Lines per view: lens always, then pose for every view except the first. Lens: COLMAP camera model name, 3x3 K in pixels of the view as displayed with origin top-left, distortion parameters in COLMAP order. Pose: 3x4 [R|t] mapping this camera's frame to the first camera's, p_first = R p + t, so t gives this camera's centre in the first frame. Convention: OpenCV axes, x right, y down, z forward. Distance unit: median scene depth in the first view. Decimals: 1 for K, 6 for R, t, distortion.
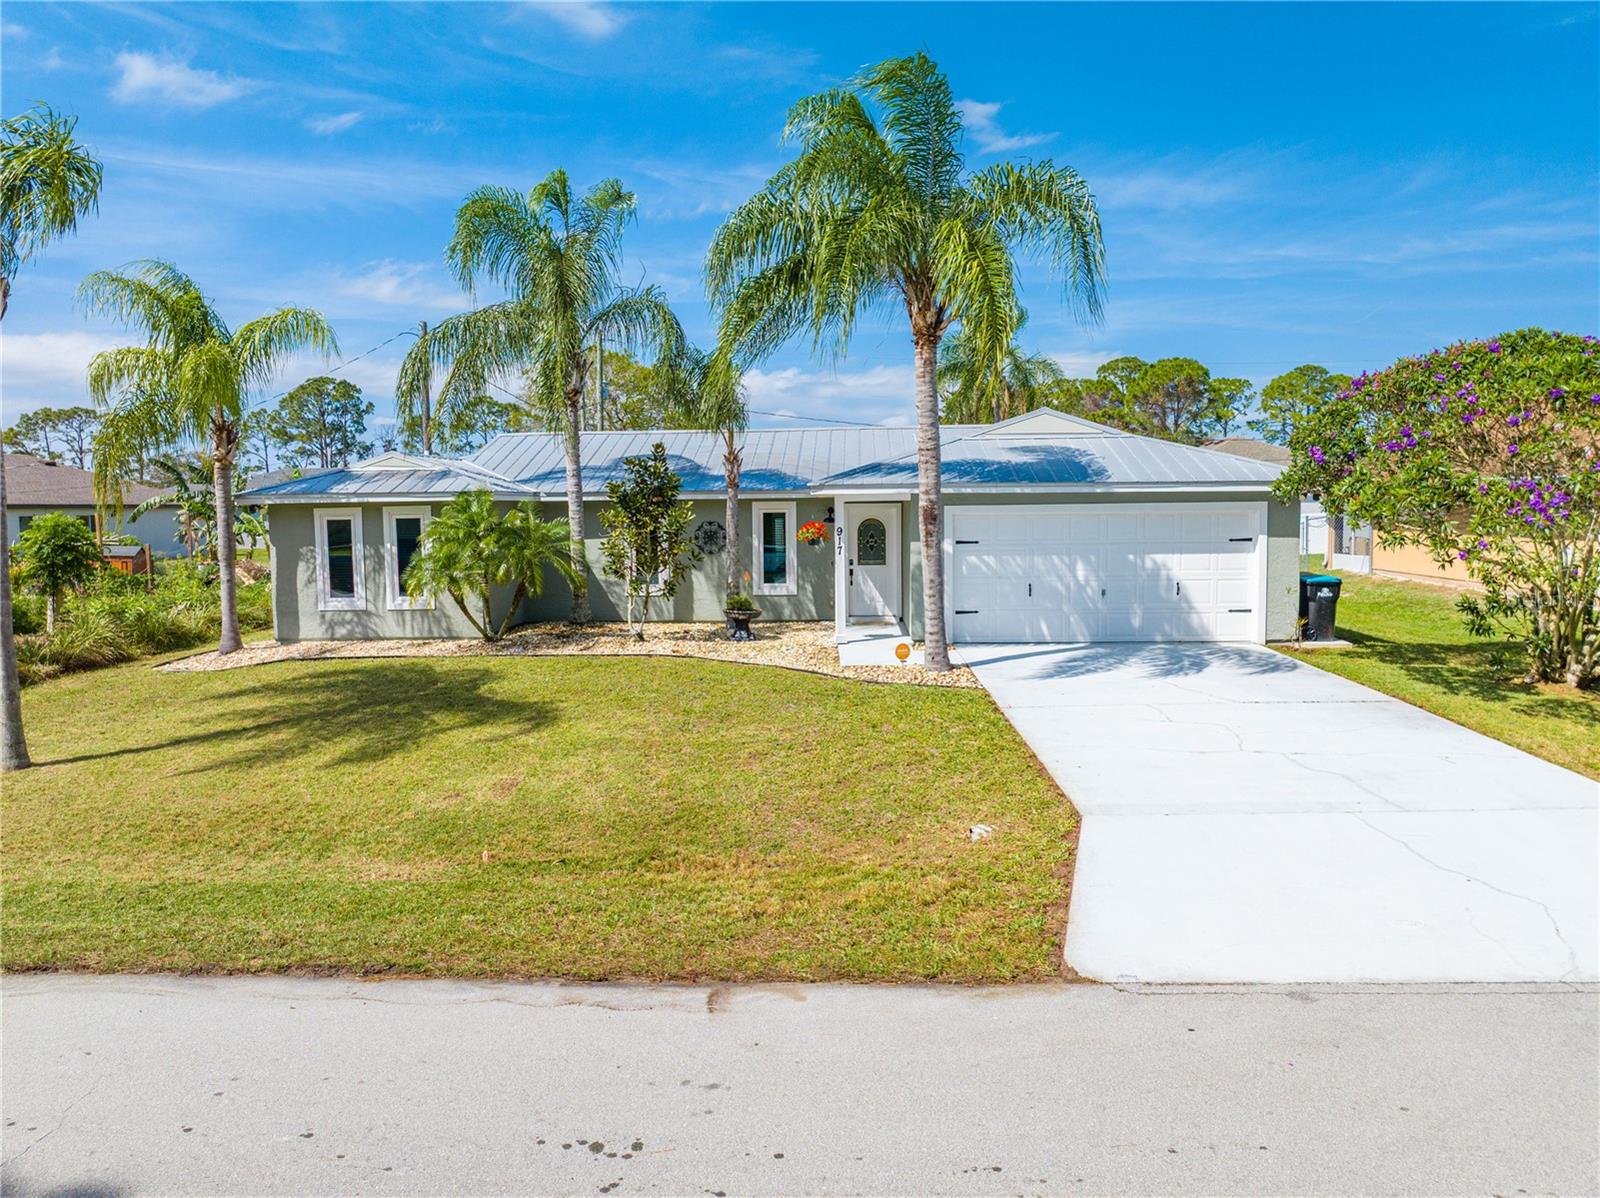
lens RADIAL K [[1131.5, 0, 790.7], [0, 1131.5, 592.4], [0, 0, 1]] dist [-0.036198, 0.001808]
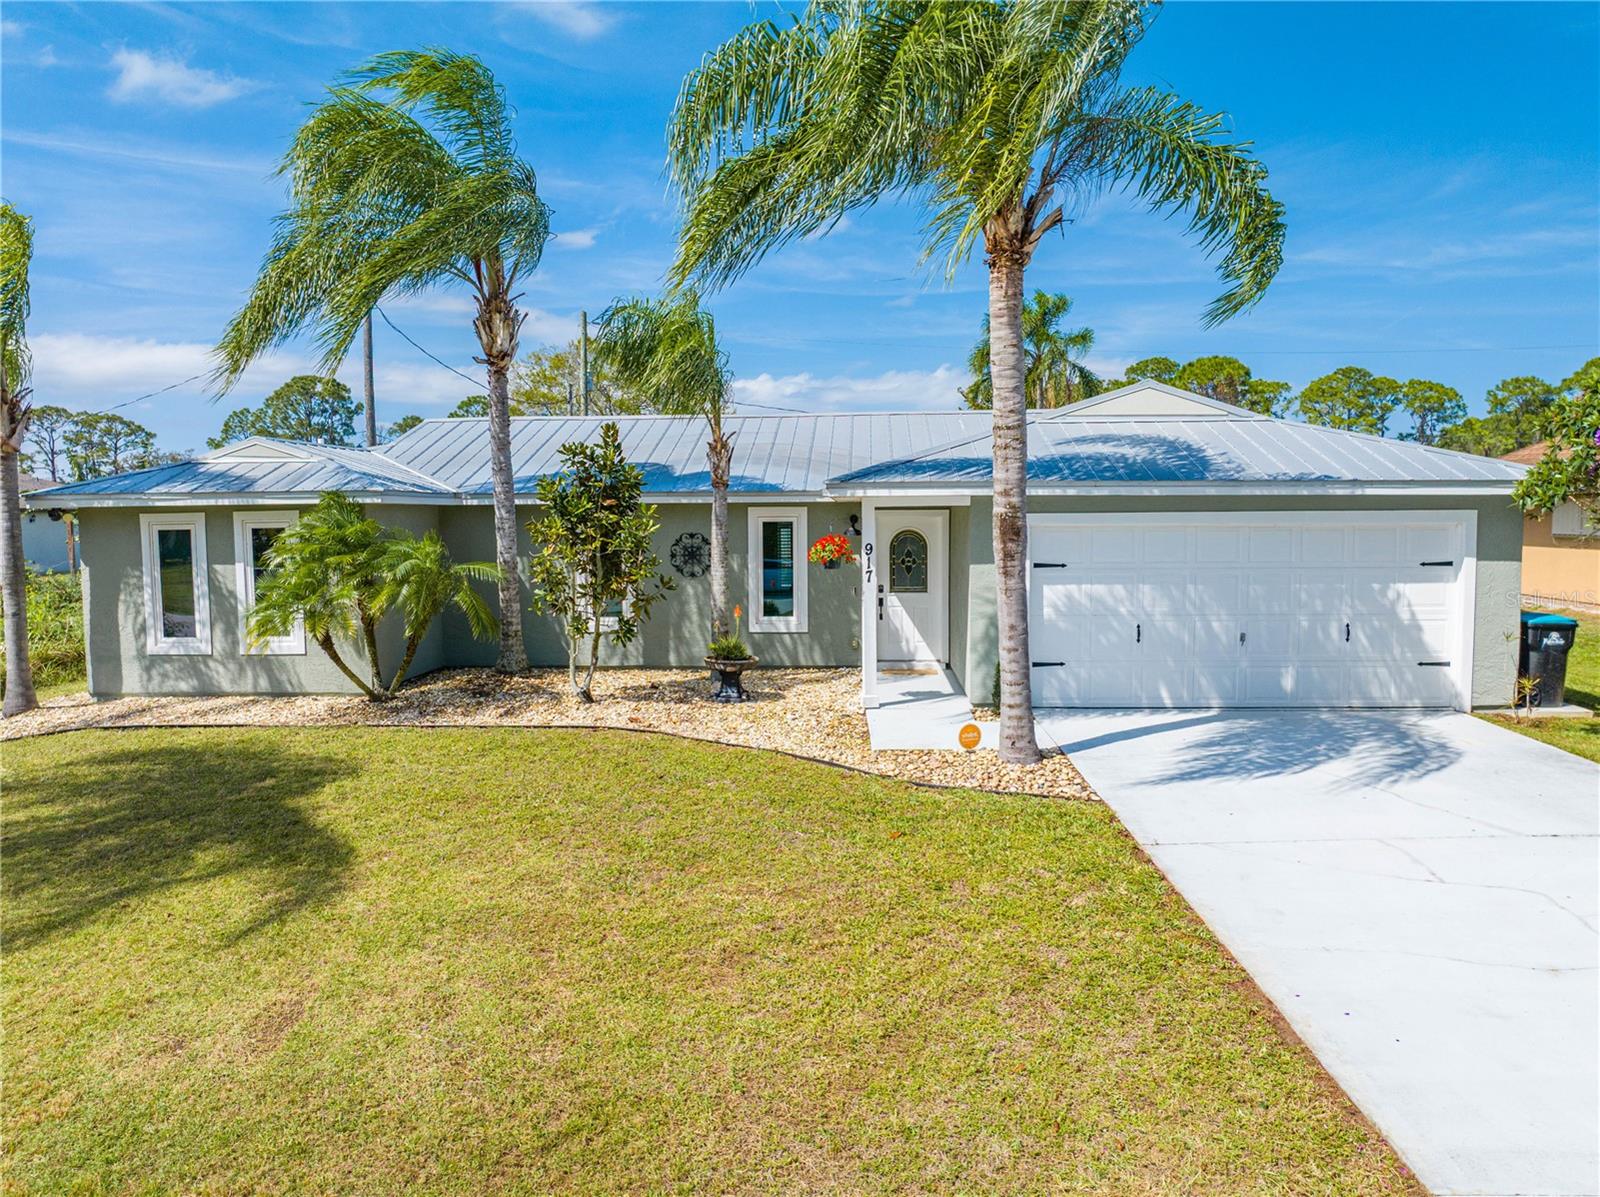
lens RADIAL K [[1155.3, 0, 800.0], [0, 1155.3, 598.5], [0, 0, 1]] dist [-0.043169, 0.004830]
pose [[0.999991, 0.004312, -0.000566, 0.000969], [-0.004314, 0.999987, -0.002737, -0.020661], [0.000554, 0.002739, 0.999996, 0.275997]]
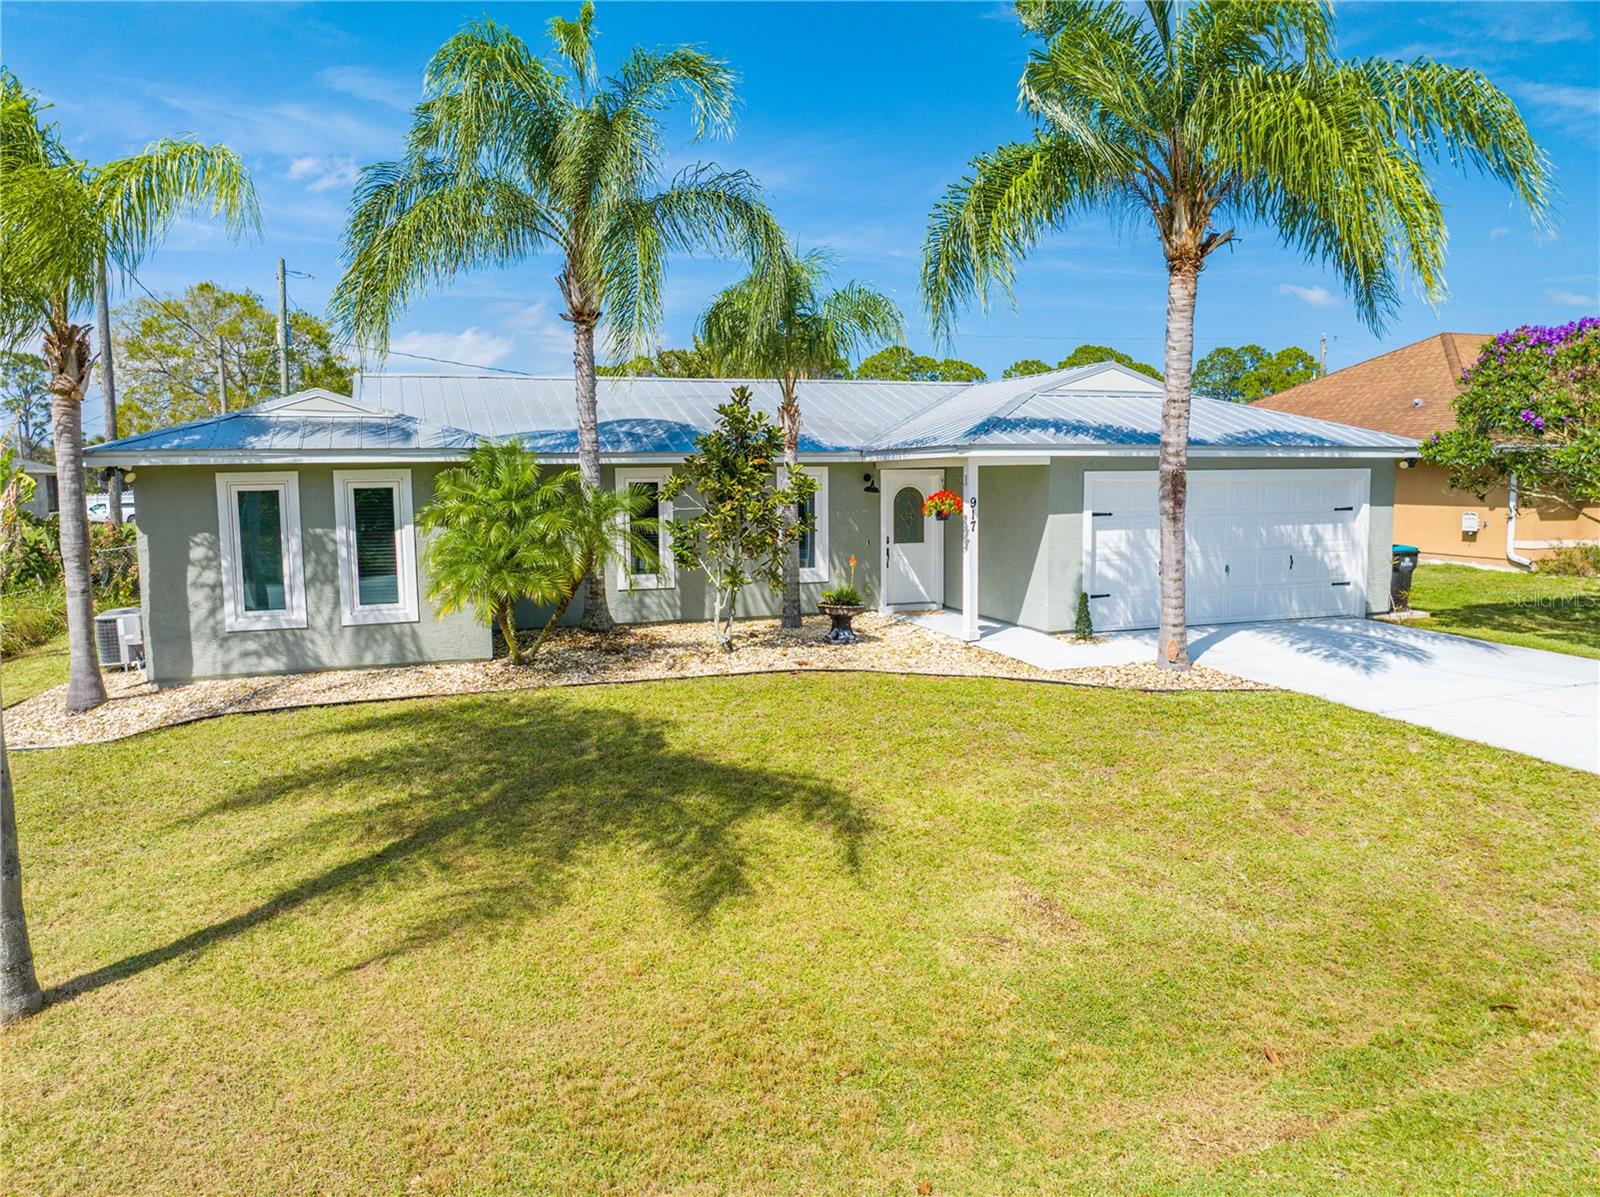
lens RADIAL K [[1128.3, 0, 799.1], [0, 1128.3, 590.6], [0, 0, 1]] dist [-0.039979, 0.003194]
pose [[0.924279, -0.036746, 0.379944, -0.372239], [0.028100, 0.999205, 0.028279, -0.016937], [-0.380681, -0.015461, 0.924577, 0.293477]]
